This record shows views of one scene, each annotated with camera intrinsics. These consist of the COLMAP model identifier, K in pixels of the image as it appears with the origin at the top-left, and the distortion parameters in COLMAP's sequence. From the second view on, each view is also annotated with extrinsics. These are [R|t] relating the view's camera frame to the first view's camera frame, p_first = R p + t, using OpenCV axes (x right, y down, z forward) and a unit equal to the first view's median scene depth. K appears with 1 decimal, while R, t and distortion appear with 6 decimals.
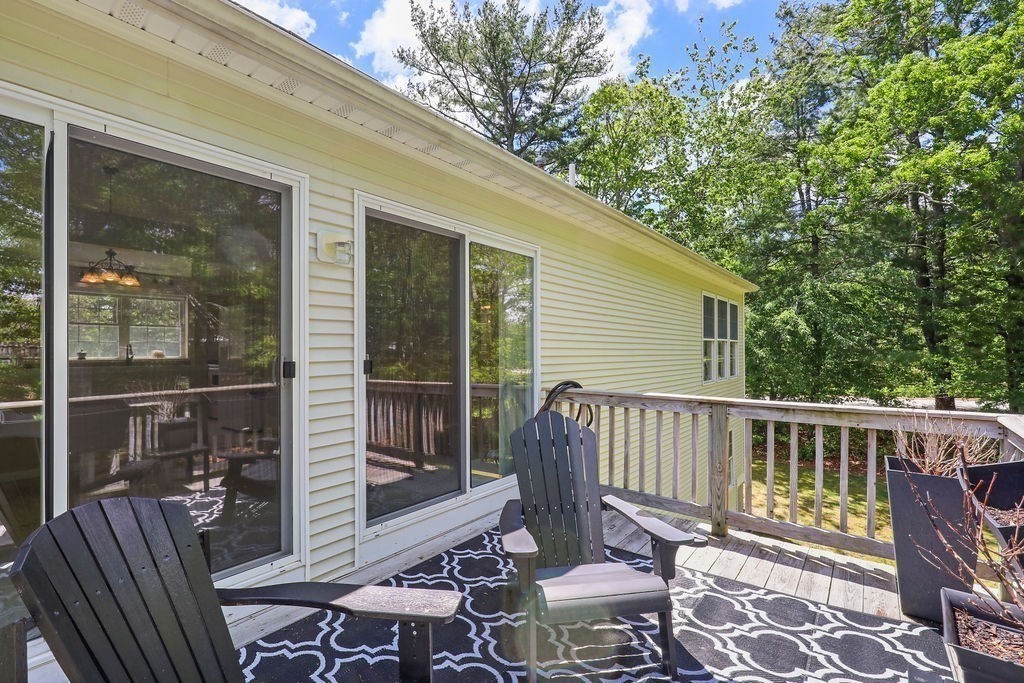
lens RADIAL K [[471.9, 0, 513.6], [0, 471.9, 345.1], [0, 0, 1]] dist [-0.032591, -0.000723]
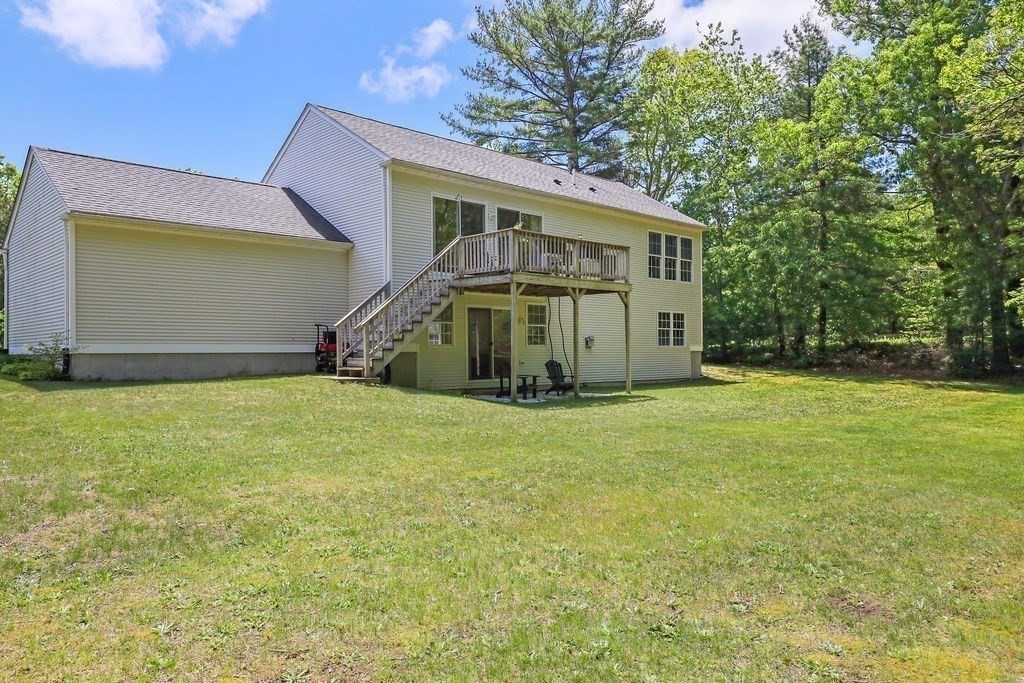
lens RADIAL K [[738.3, 0, 511.0], [0, 738.3, 342.0], [0, 0, 1]] dist [-0.008497, -0.000984]
pose [[0.989041, -0.004399, -0.147578, 0.113122], [0.003961, 0.999987, -0.003259, 0.132423], [0.147590, 0.002638, 0.989045, -0.762645]]
